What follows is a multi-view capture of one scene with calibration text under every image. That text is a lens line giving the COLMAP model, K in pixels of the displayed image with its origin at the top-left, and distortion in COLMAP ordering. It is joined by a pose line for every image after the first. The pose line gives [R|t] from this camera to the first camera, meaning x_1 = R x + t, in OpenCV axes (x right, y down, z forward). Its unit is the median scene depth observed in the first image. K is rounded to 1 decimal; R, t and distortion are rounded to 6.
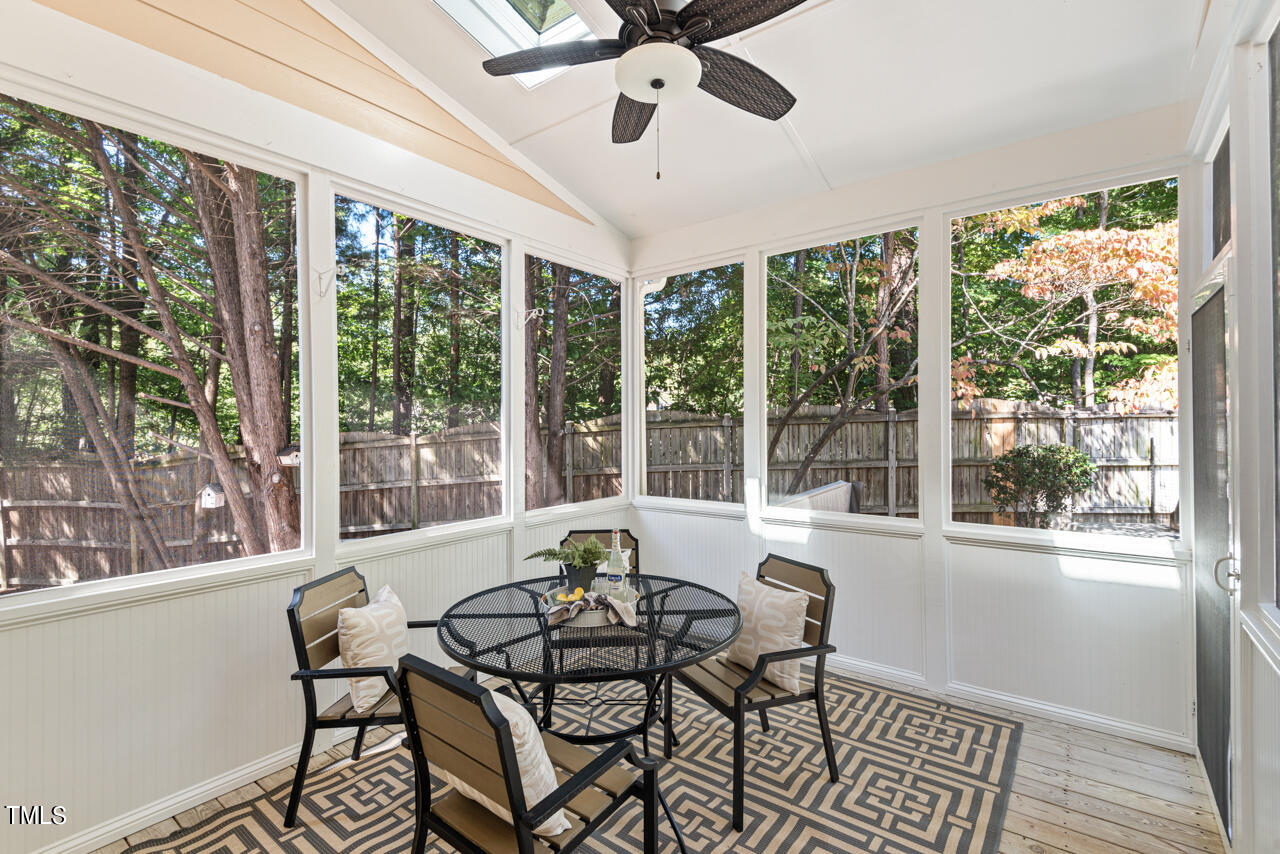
lens RADIAL K [[576.6, 0, 641.1], [0, 576.6, 420.6], [0, 0, 1]] dist [0.026068, -0.012485]
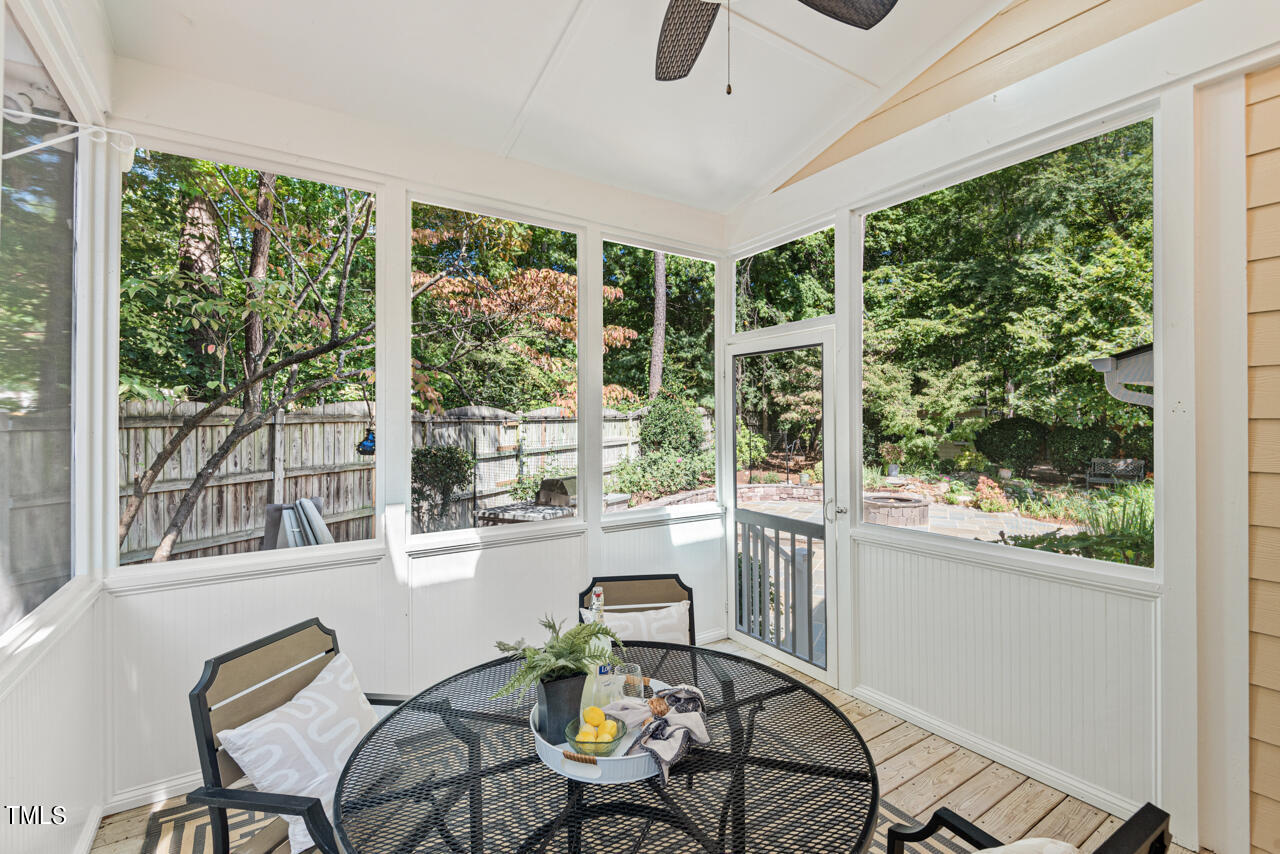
lens RADIAL K [[576.6, 0, 644.5], [0, 576.6, 423.9], [0, 0, 1]] dist [0.026068, -0.012485]
pose [[0.331533, 0.004287, 0.943434, -0.184408], [-0.001819, 0.999991, -0.003905, 0.003371], [-0.943442, -0.000421, 0.331538, 0.222186]]
